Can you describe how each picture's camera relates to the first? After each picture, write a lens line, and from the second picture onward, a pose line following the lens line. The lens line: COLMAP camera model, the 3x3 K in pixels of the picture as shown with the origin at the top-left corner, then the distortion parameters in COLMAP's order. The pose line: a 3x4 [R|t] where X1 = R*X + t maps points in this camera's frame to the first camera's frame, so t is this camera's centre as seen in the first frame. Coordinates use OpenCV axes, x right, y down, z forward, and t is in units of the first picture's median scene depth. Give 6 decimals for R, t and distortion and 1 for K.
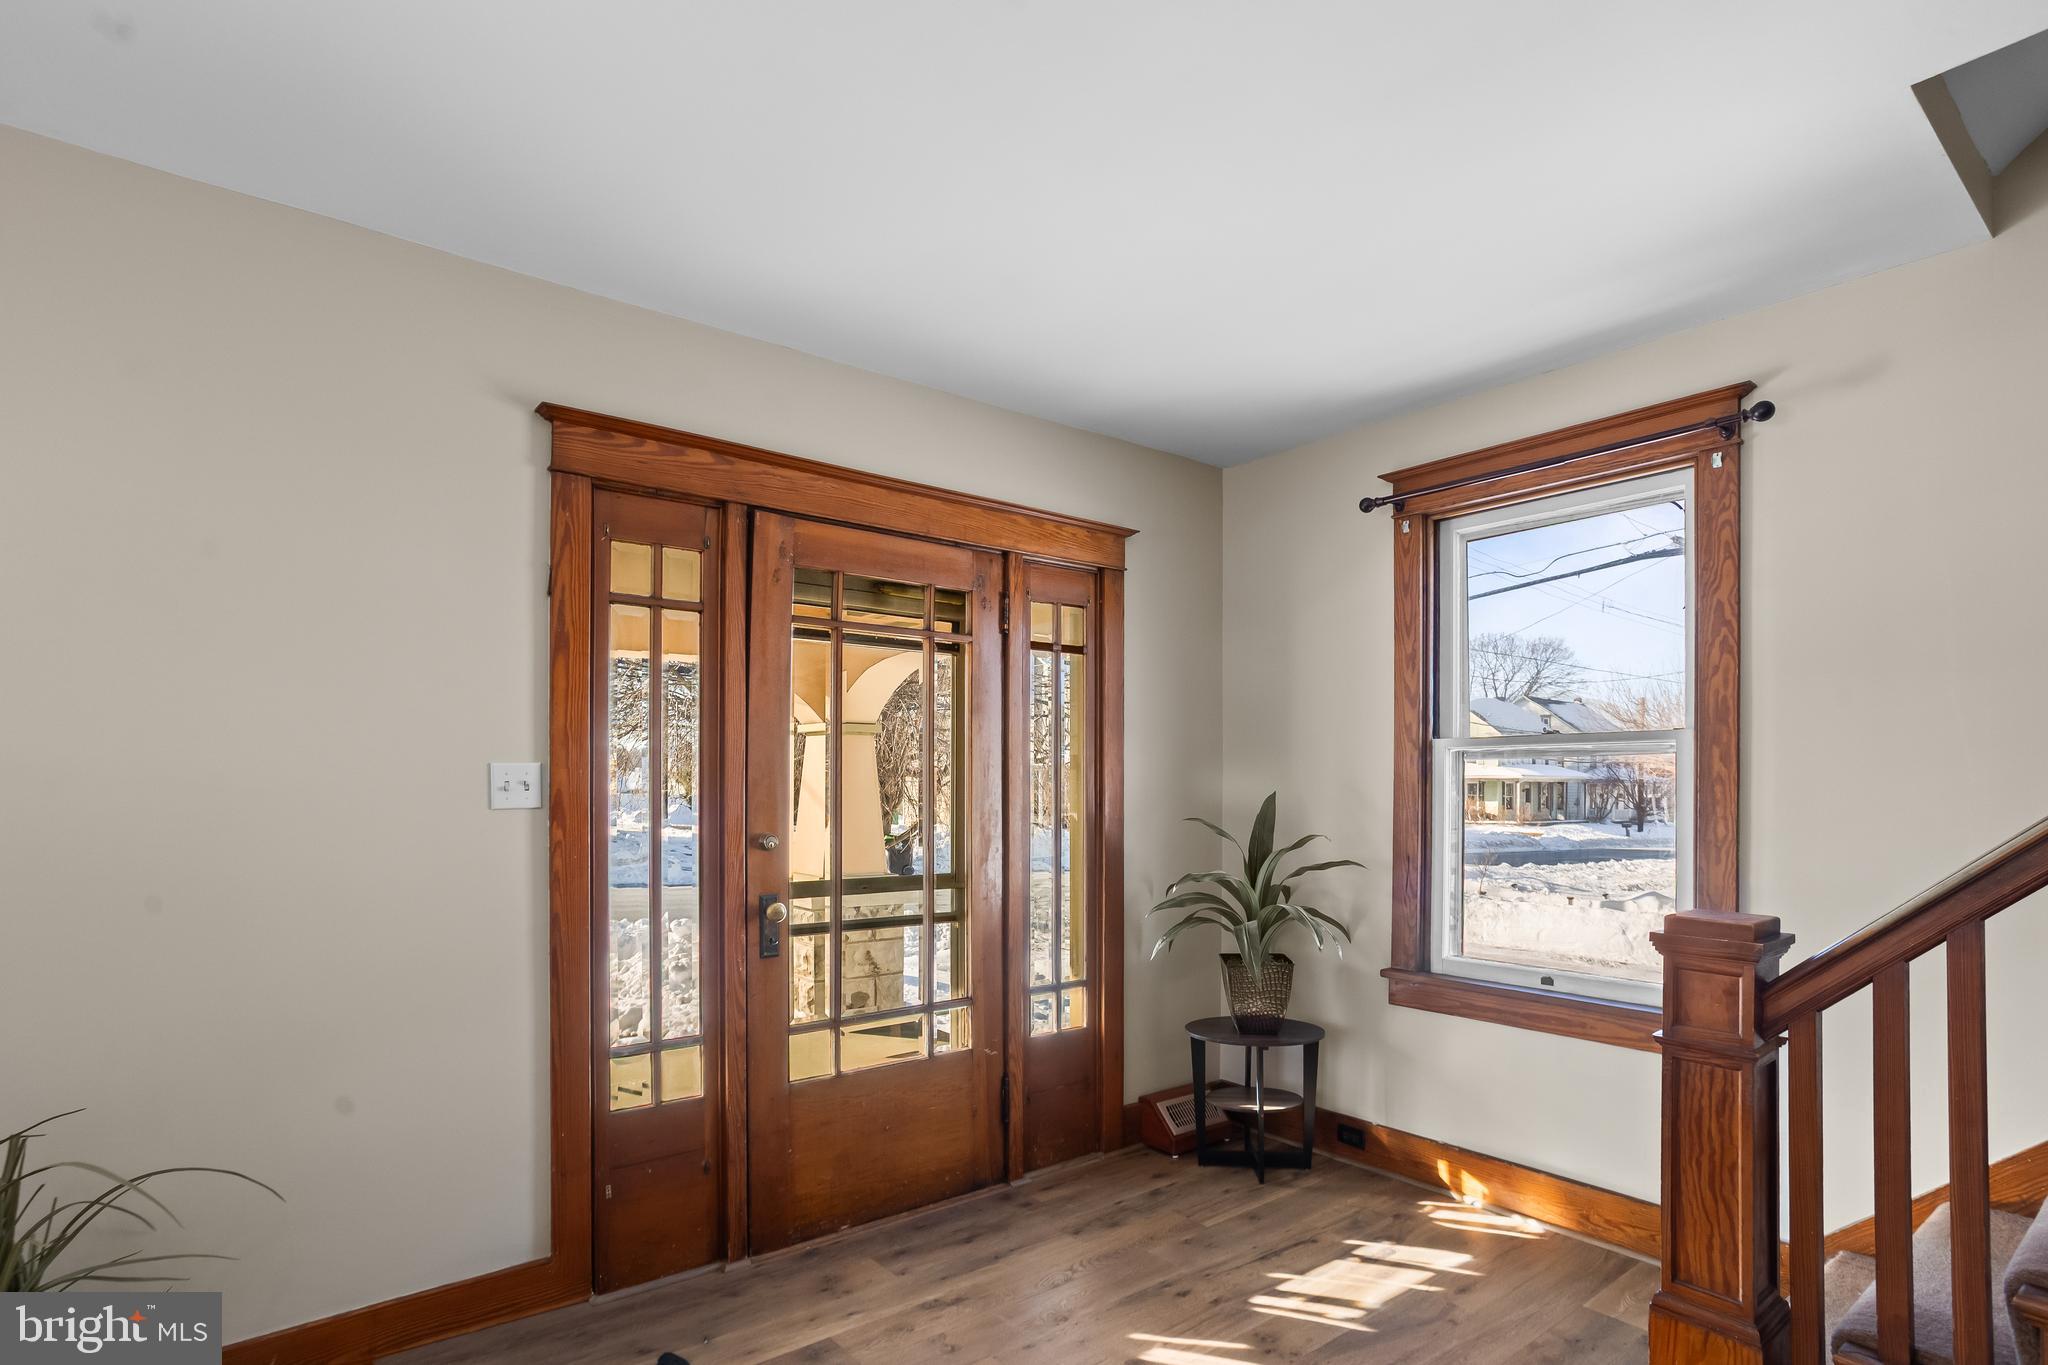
lens RADIAL K [[1003.0, 0, 1009.5], [0, 1003.0, 800.8], [0, 0, 1]] dist [-0.033714, 0.011020]
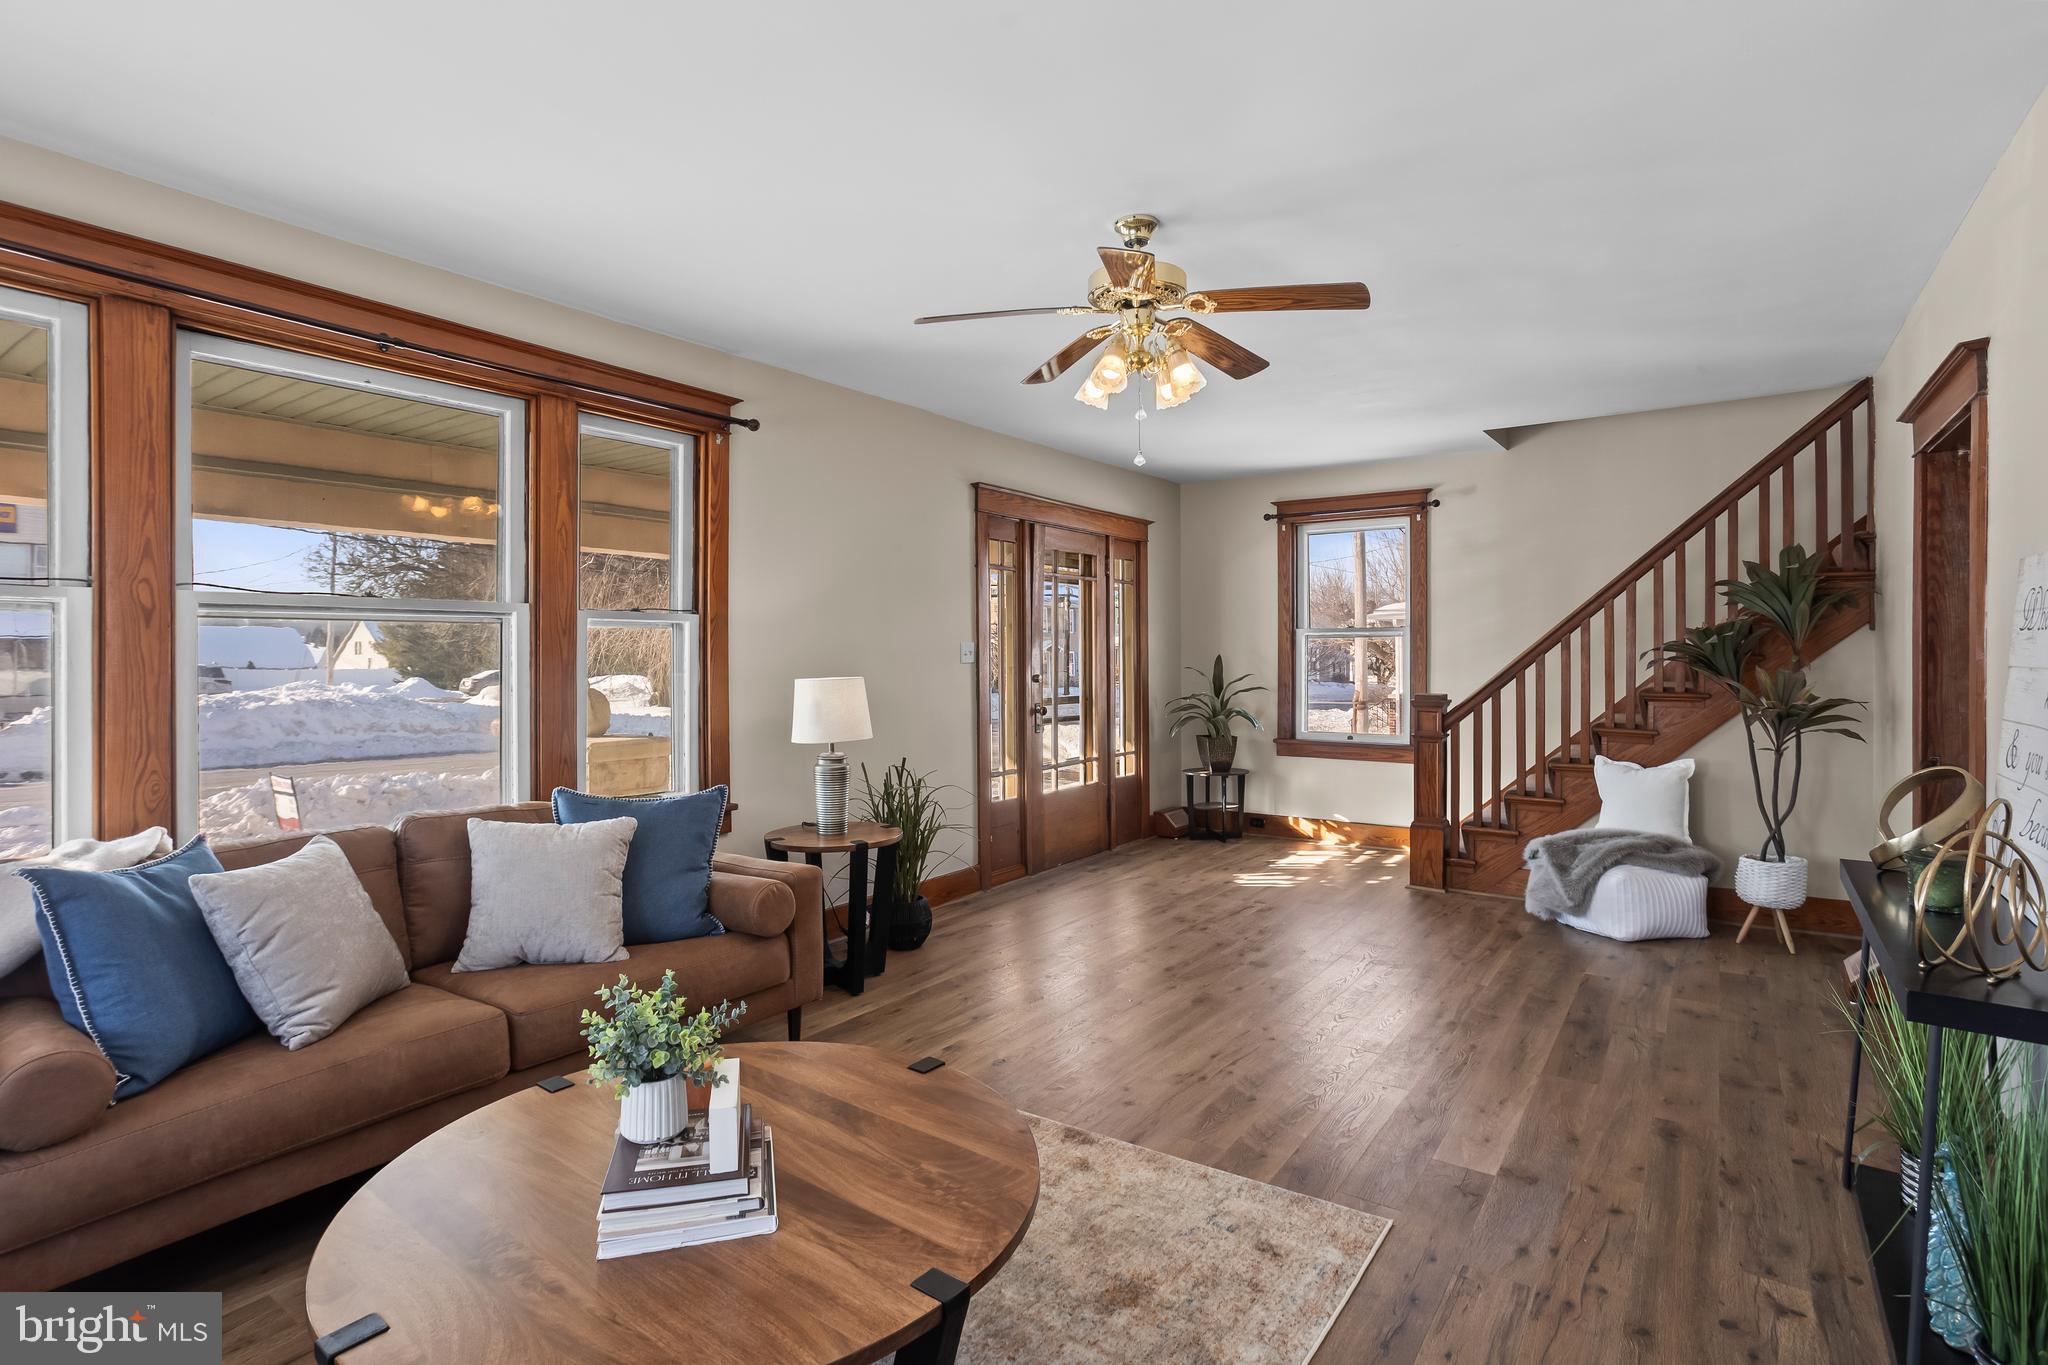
lens RADIAL K [[1003.0, 0, 989.2], [0, 1003.0, 659.1], [0, 0, 1]] dist [-0.033714, 0.011020]
pose [[0.964052, -0.007506, 0.265608, -0.766007], [0.008674, 0.999957, -0.003223, 0.003870], [-0.265573, 0.005411, 0.964076, -0.871761]]
